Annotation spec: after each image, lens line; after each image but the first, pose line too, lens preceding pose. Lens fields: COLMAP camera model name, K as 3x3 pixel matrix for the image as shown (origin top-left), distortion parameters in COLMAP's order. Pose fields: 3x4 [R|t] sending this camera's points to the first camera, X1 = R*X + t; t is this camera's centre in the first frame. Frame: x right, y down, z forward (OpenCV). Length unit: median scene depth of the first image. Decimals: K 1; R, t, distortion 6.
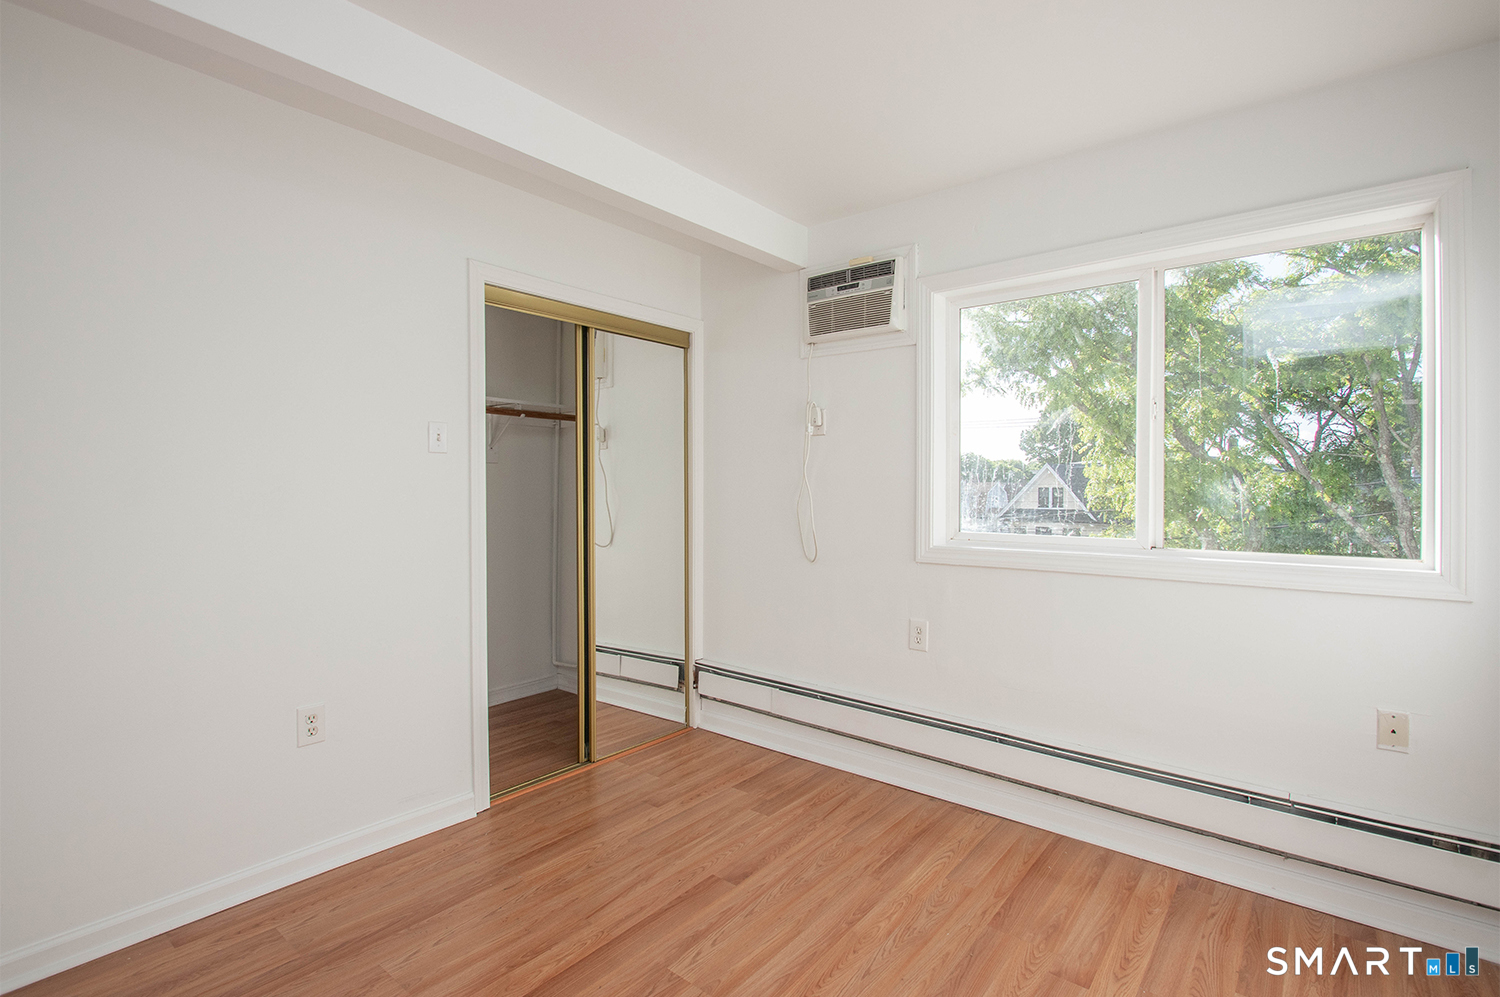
lens RADIAL K [[690.6, 0, 750.0], [0, 690.6, 498.5], [0, 0, 1]] dist [0.000733, -0.000257]
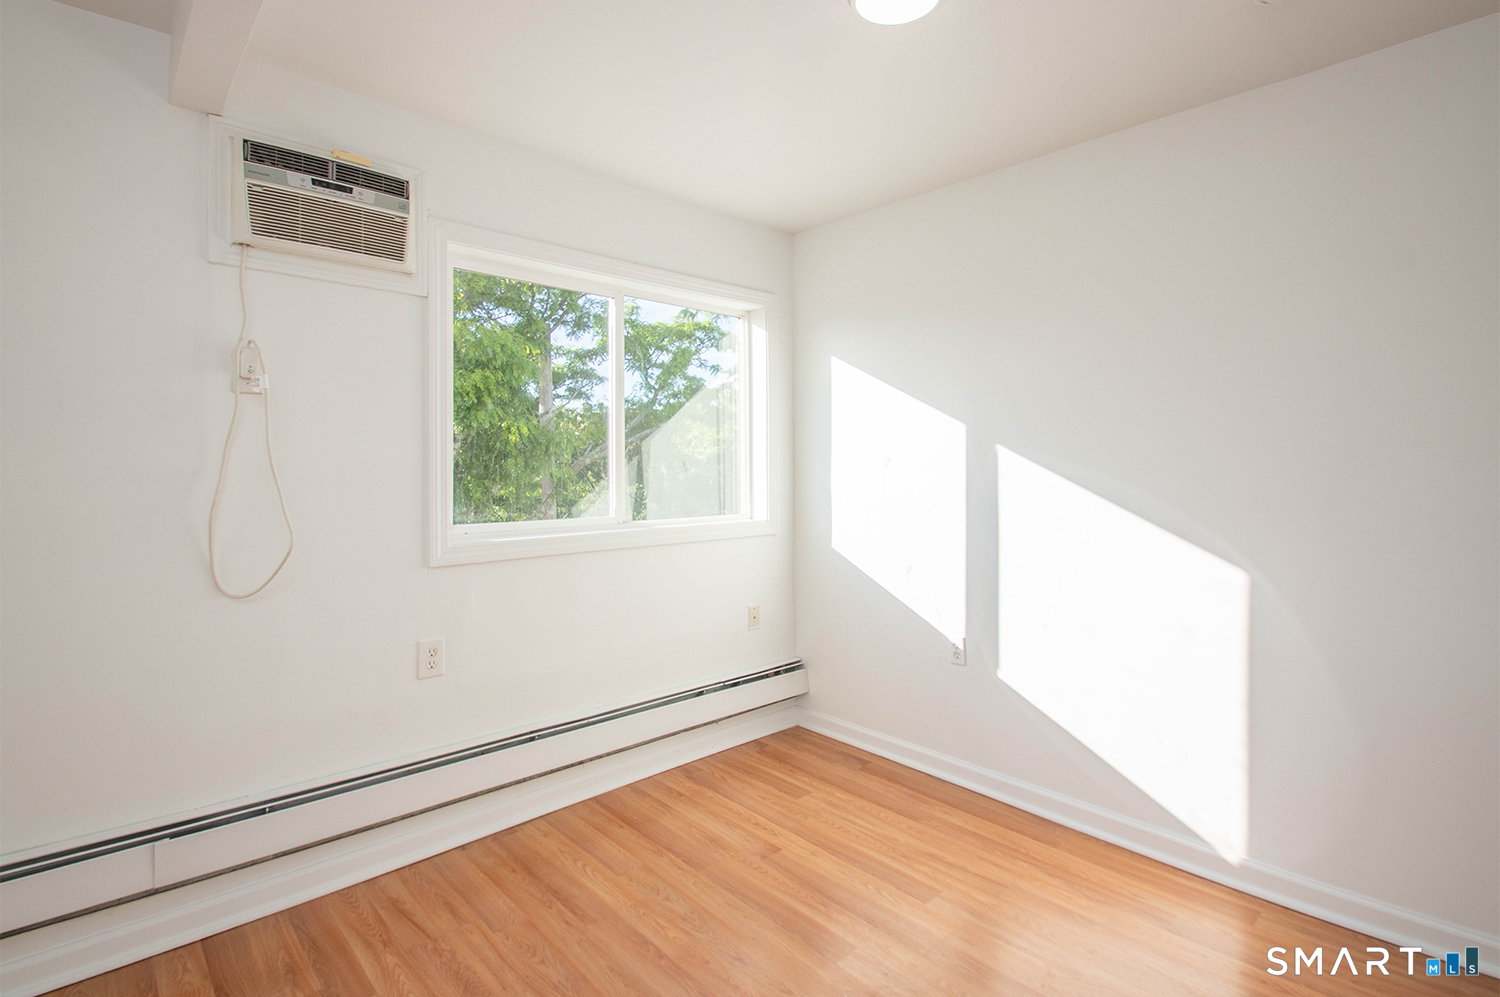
lens RADIAL K [[715.0, 0, 750.2], [0, 715.0, 465.9], [0, 0, 1]] dist [-0.002426, -0.000590]
pose [[0.136063, 0.001616, 0.990699, -0.604062], [0.020462, 0.999781, -0.004441, -0.017161], [-0.990489, 0.020876, 0.136000, 0.585220]]
